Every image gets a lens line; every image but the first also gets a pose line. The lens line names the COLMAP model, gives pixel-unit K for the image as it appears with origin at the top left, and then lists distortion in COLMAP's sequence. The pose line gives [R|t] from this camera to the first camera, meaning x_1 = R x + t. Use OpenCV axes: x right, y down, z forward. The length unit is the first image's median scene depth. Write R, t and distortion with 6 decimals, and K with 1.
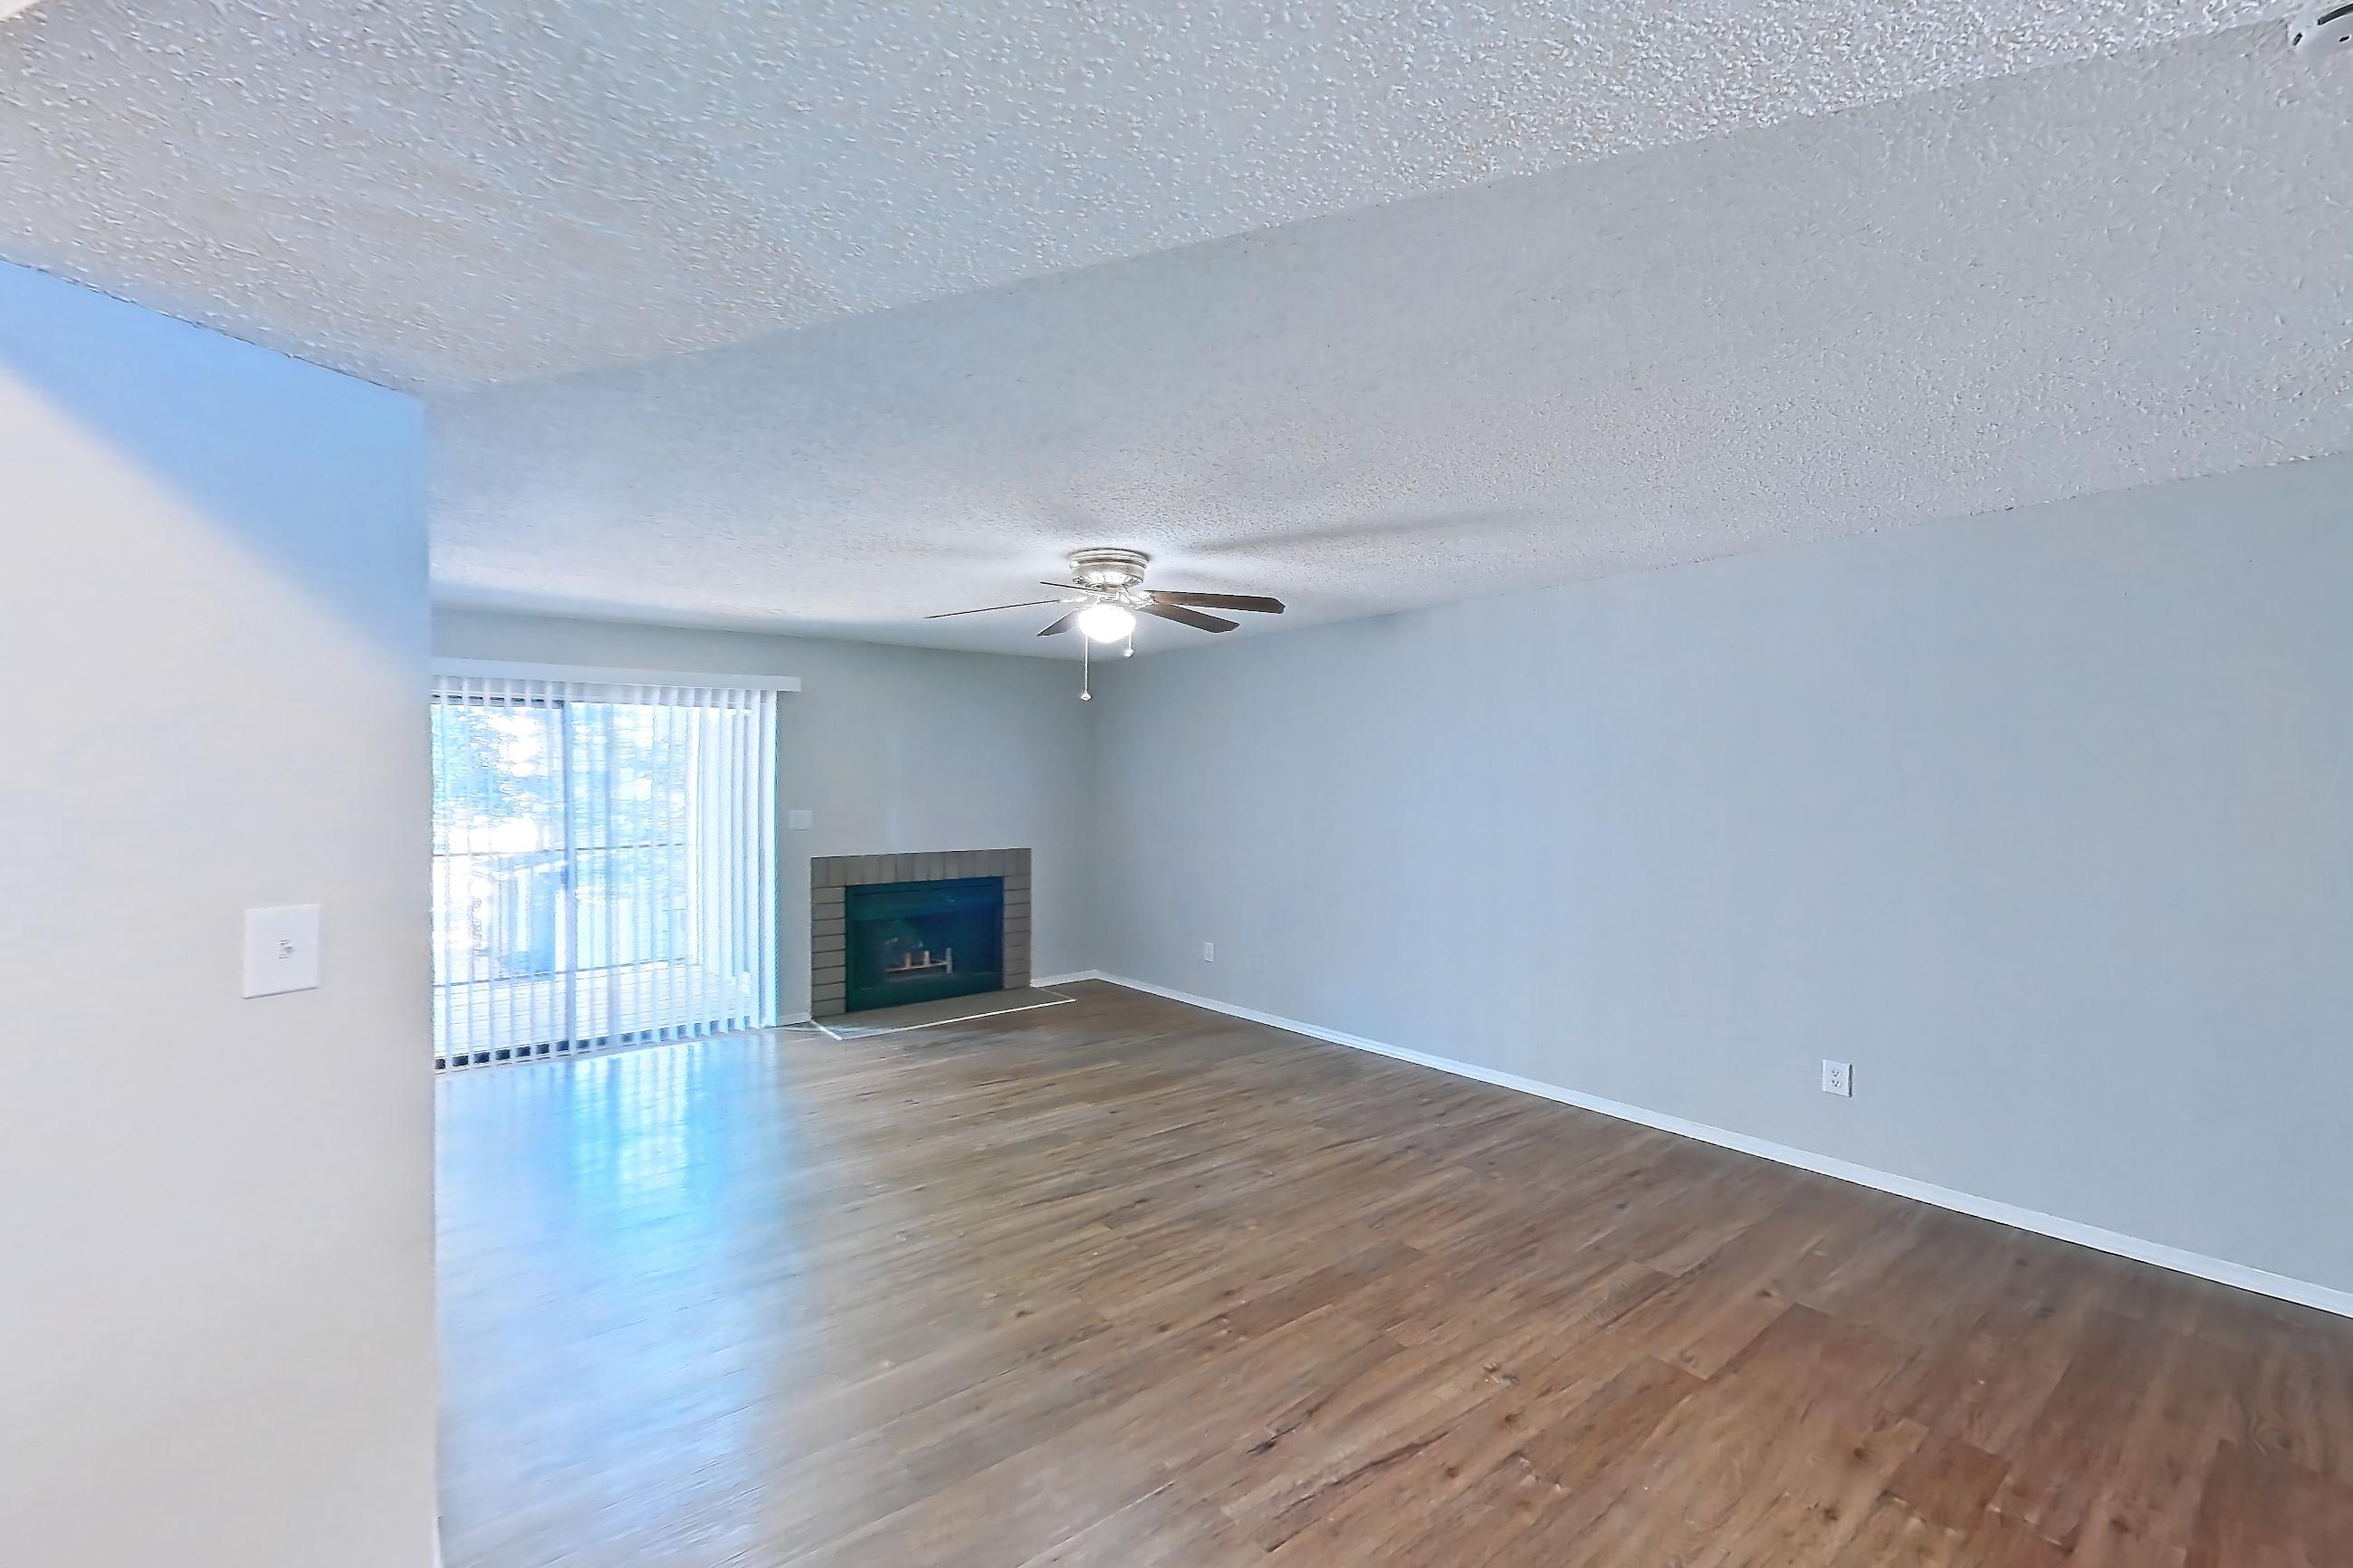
lens RADIAL K [[986.3, 0, 1186.7], [0, 986.3, 778.8], [0, 0, 1]] dist [-0.009073, 0.001114]
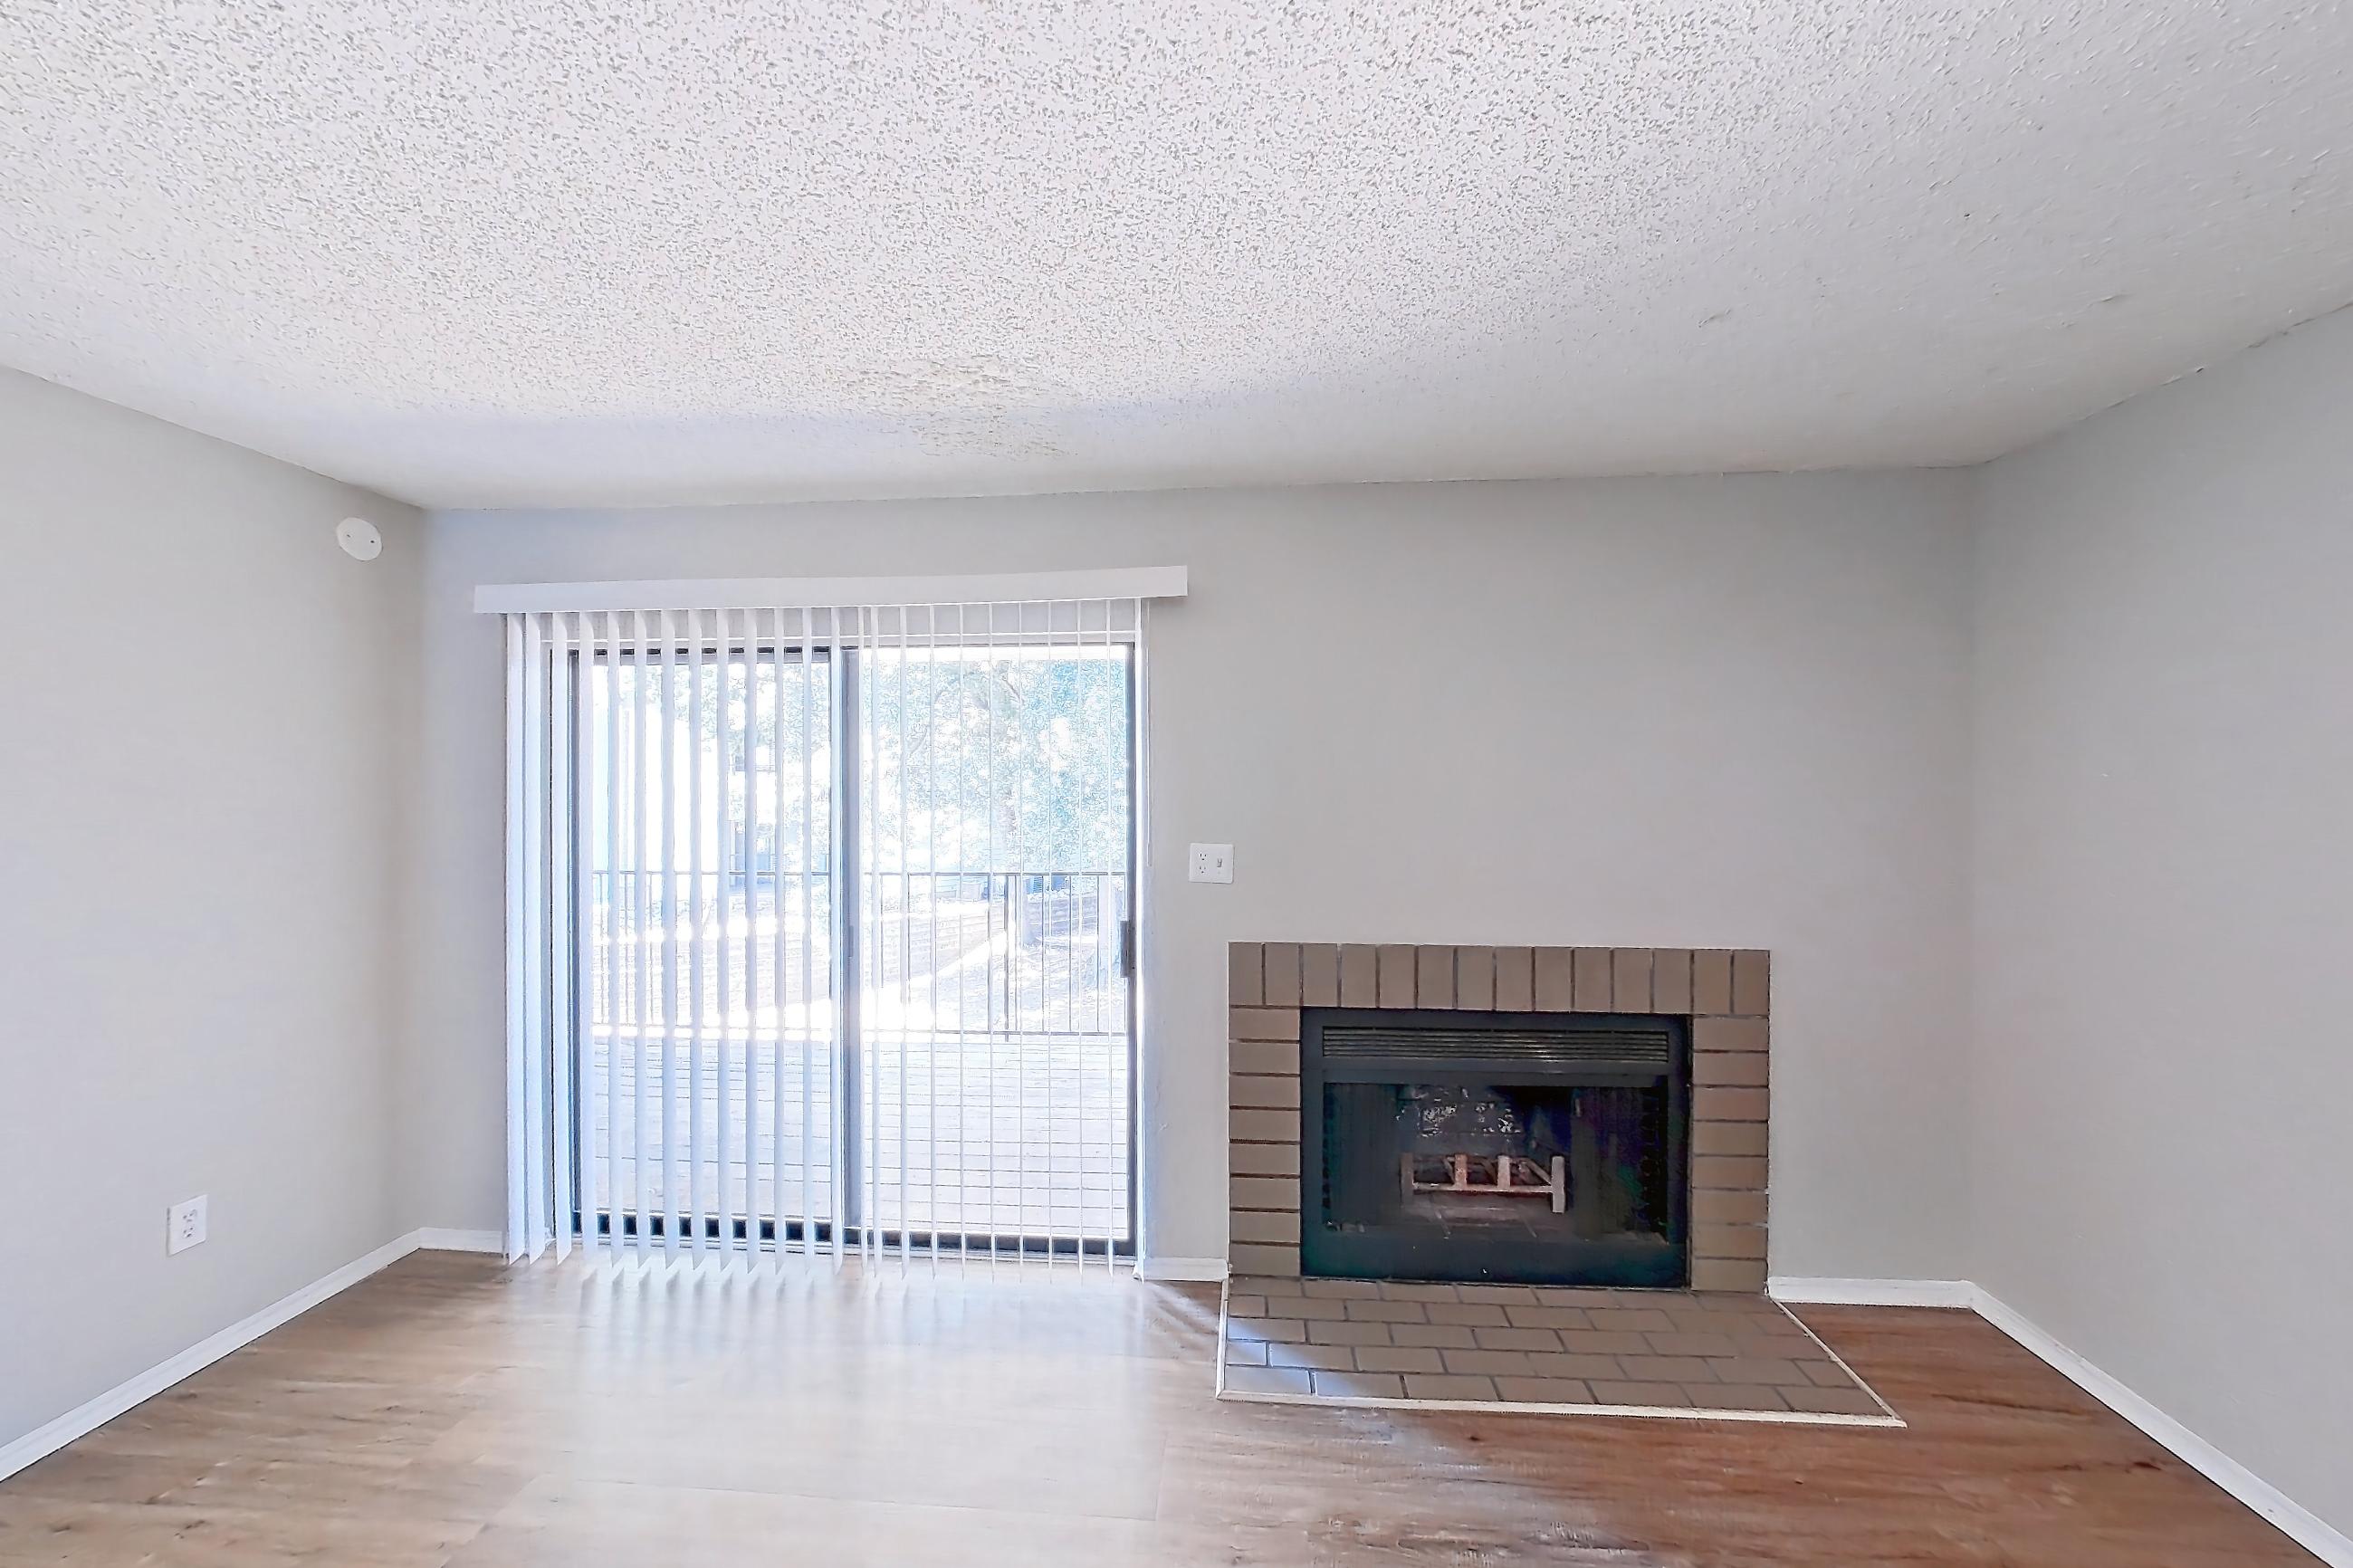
lens RADIAL K [[986.3, 0, 1172.3], [0, 986.3, 779.6], [0, 0, 1]] dist [-0.009073, 0.001114]
pose [[0.734792, 0.003532, -0.678283, -0.068651], [0.002261, 0.999968, 0.007656, -0.003119], [0.678289, -0.007160, 0.734761, 0.562079]]
